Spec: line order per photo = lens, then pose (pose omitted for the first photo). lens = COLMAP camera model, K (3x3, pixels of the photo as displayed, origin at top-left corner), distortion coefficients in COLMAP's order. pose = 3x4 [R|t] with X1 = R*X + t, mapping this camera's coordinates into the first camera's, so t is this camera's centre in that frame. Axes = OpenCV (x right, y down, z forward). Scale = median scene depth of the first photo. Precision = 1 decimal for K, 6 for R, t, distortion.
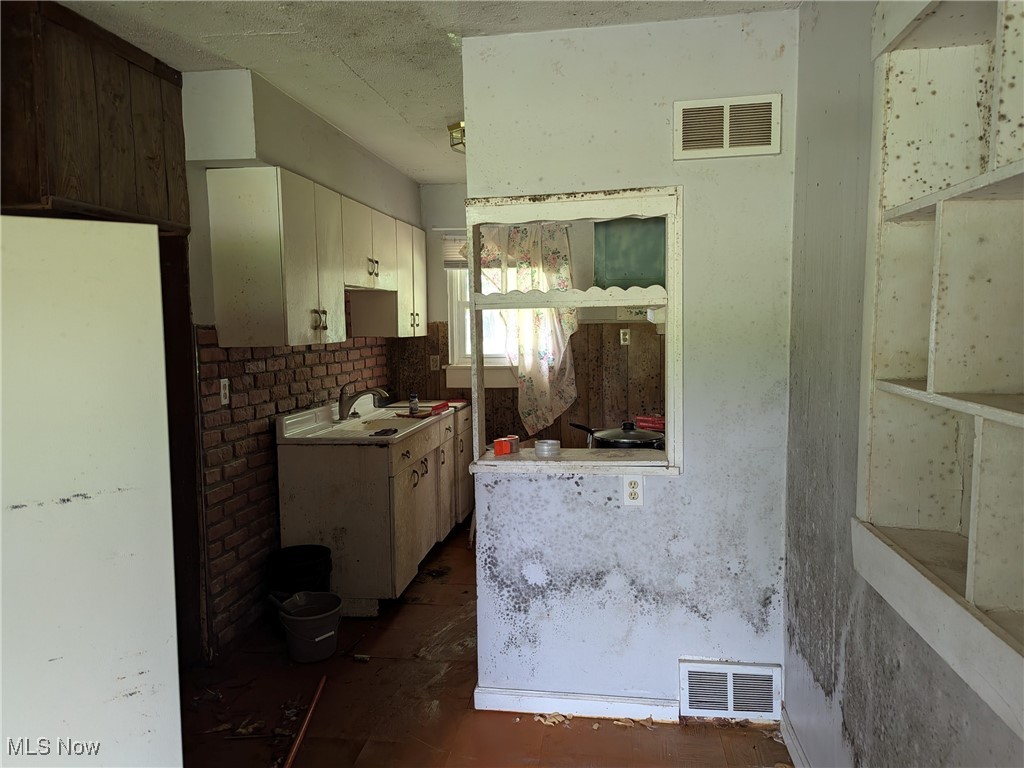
lens RADIAL K [[735.0, 0, 512.0], [0, 735.0, 384.0], [0, 0, 1]] dist [0.056010, -0.055486]
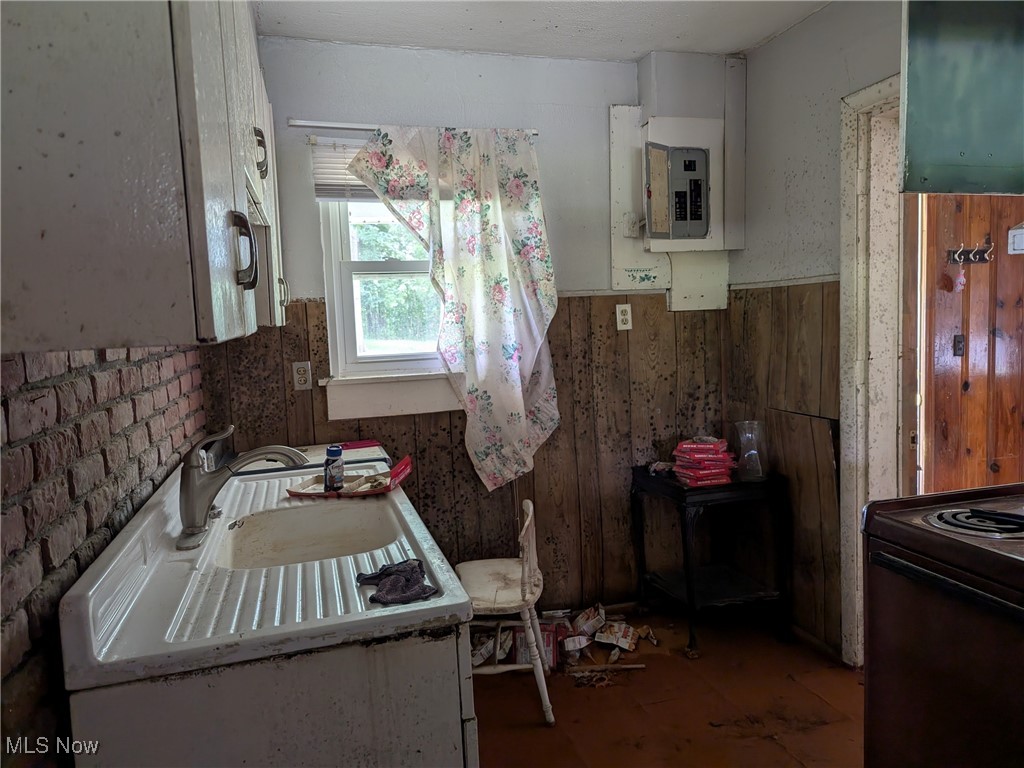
lens RADIAL K [[730.4, 0, 509.2], [0, 730.4, 372.0], [0, 0, 1]] dist [0.070209, -0.072349]
pose [[0.912760, -0.056569, 0.404561, -0.191365], [0.062280, 0.998058, -0.000957, -0.022399], [-0.403721, 0.026069, 0.914511, 0.468607]]
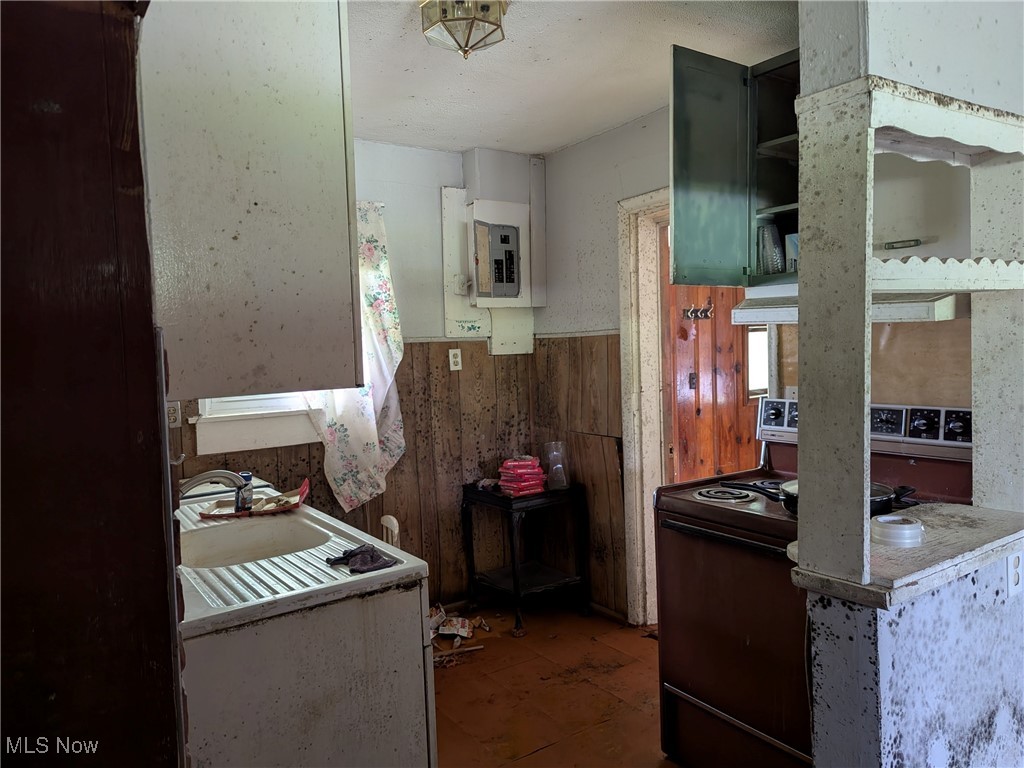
lens RADIAL K [[730.4, 0, 509.2], [0, 730.4, 372.0], [0, 0, 1]] dist [0.070209, -0.072349]
pose [[0.741240, -0.040918, 0.669992, -0.308414], [0.080488, 0.996357, -0.028198, -0.025484], [-0.666397, 0.074827, 0.741833, 0.406798]]
